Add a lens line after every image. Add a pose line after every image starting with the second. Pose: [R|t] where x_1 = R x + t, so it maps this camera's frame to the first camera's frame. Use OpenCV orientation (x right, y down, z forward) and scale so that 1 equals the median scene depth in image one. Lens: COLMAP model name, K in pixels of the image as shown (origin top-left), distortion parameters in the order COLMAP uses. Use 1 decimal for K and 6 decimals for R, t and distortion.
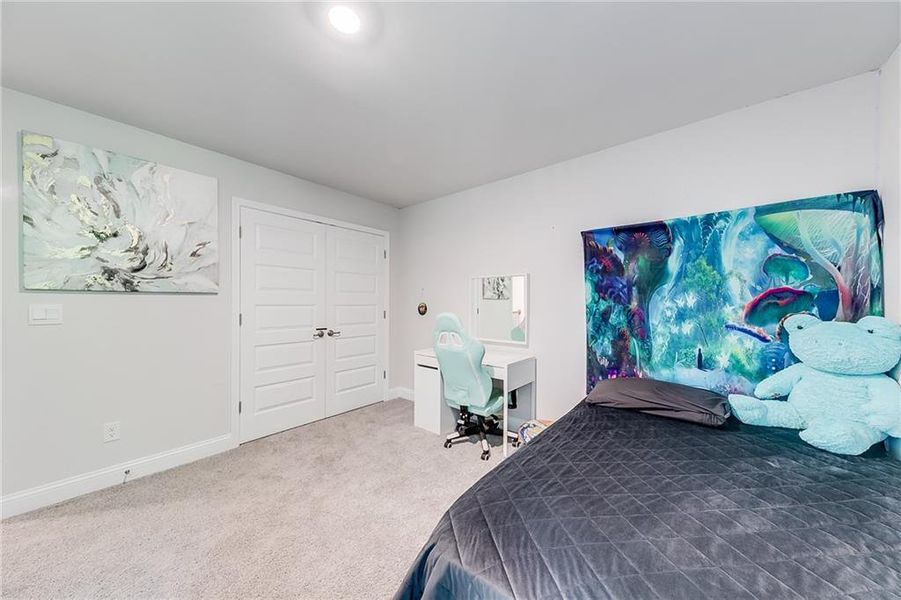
lens RADIAL K [[305.6, 0, 452.0], [0, 305.6, 304.2], [0, 0, 1]] dist [0.010279, -0.004826]
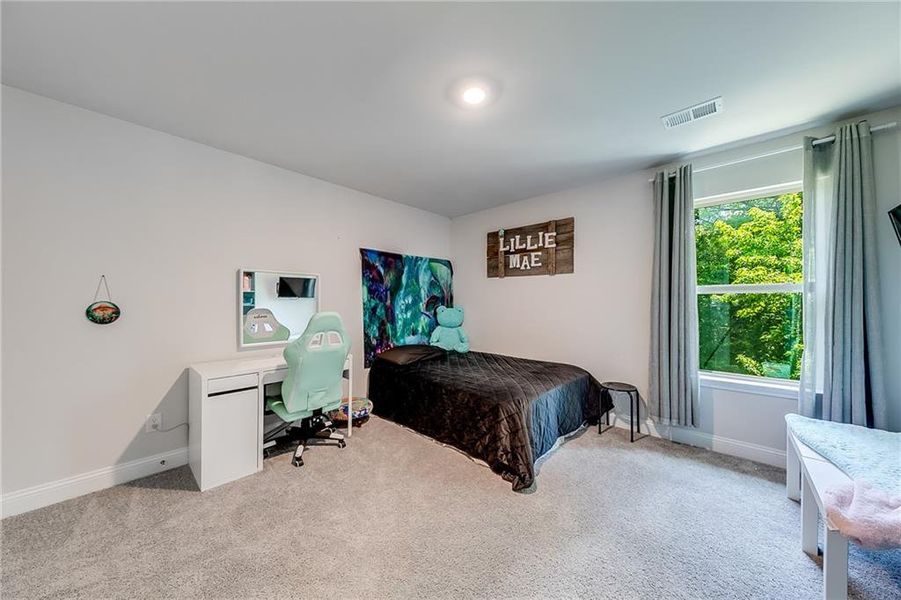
lens RADIAL K [[305.6, 0, 452.0], [0, 305.6, 304.2], [0, 0, 1]] dist [0.010279, -0.004826]
pose [[0.052846, -0.010989, 0.998542, -1.033572], [0.003035, 0.999937, 0.010844, -0.005647], [-0.998598, 0.002458, 0.052876, 0.612018]]
